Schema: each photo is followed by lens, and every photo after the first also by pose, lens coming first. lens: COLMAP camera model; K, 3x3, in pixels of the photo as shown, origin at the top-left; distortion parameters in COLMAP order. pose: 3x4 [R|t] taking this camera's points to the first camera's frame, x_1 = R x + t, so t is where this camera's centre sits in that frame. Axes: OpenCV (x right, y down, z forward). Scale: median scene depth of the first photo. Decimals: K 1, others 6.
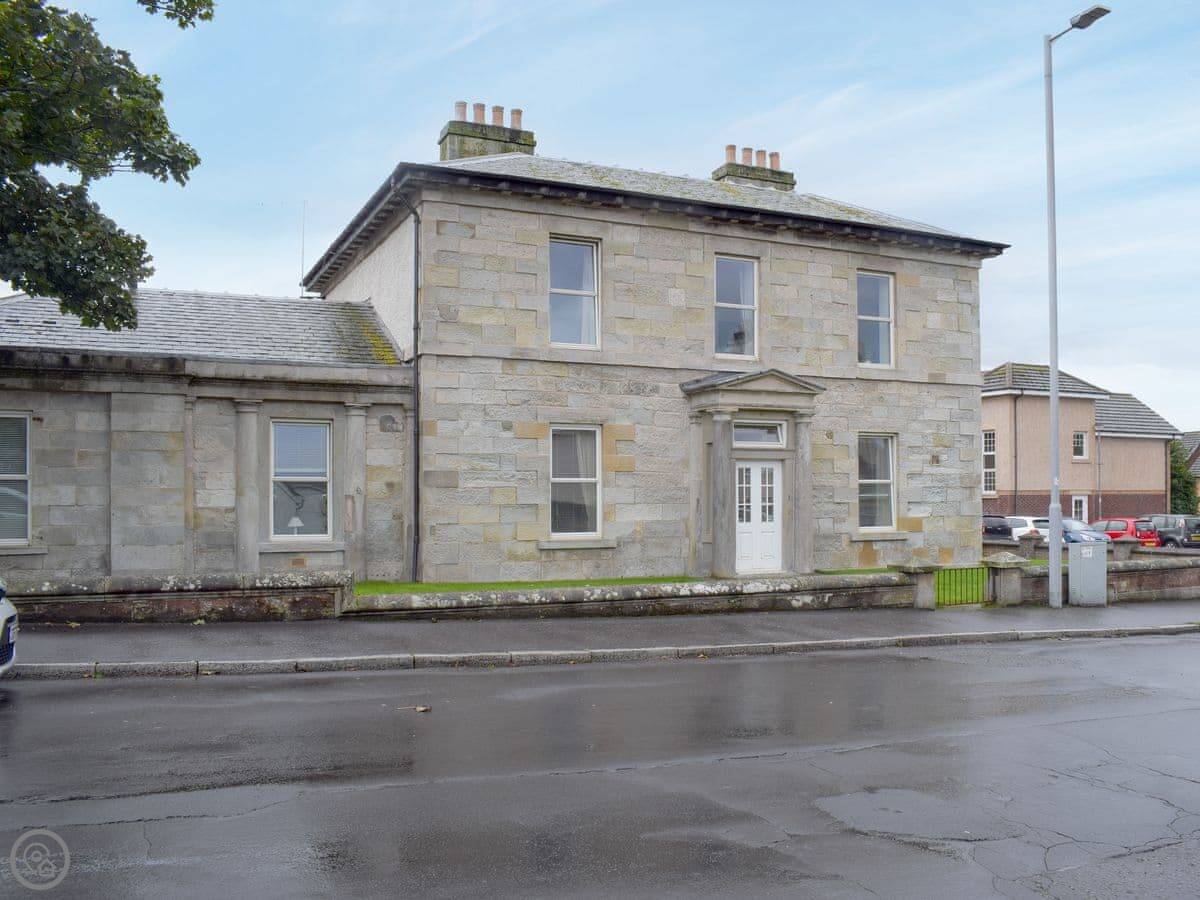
lens RADIAL K [[1119.9, 0, 600.0], [0, 1119.9, 450.0], [0, 0, 1]] dist [-0.081618, -0.000138]
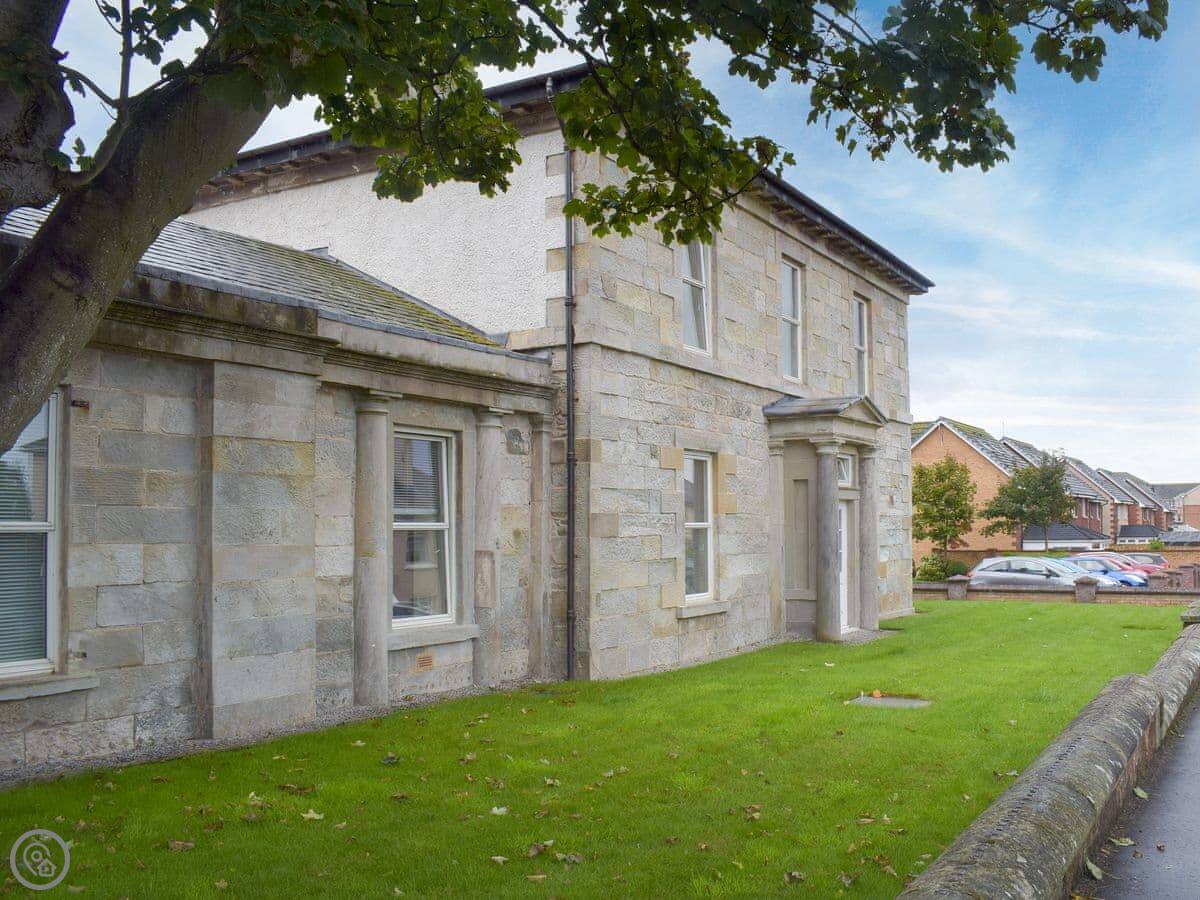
lens RADIAL K [[1119.9, 0, 600.0], [0, 1119.9, 450.0], [0, 0, 1]] dist [-0.081618, -0.000138]
pose [[0.821135, 0.035759, 0.569613, -0.555319], [-0.020624, 0.999243, -0.032999, 0.002429], [-0.570361, 0.015349, 0.821251, 0.446001]]
